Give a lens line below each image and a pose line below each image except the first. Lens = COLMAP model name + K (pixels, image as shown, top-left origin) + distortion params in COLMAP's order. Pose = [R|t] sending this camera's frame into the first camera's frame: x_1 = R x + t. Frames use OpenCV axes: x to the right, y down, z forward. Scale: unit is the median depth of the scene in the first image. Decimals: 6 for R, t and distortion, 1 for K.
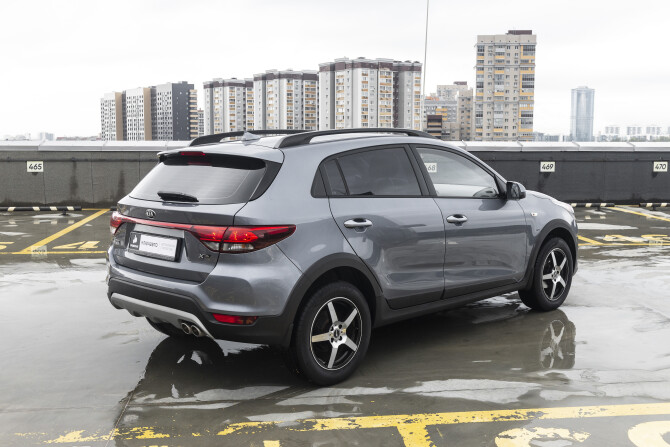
lens RADIAL K [[752.8, 0, 335.0], [0, 752.8, 223.5], [0, 0, 1]] dist [-0.008757, -0.016926]
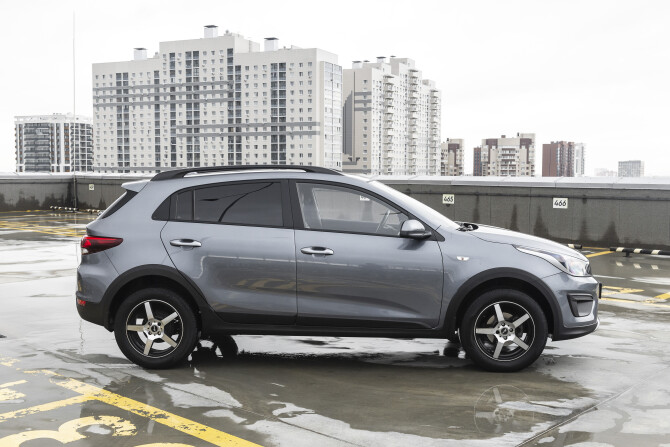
lens RADIAL K [[745.1, 0, 294.6], [0, 745.1, 223.9], [0, 0, 1]] dist [0.010728, 0.002673]
pose [[0.660653, 0.054858, -0.748684, 1.067370], [-0.089769, 0.995943, -0.006239, -0.040334], [0.745304, 0.071330, 0.662898, 0.335416]]
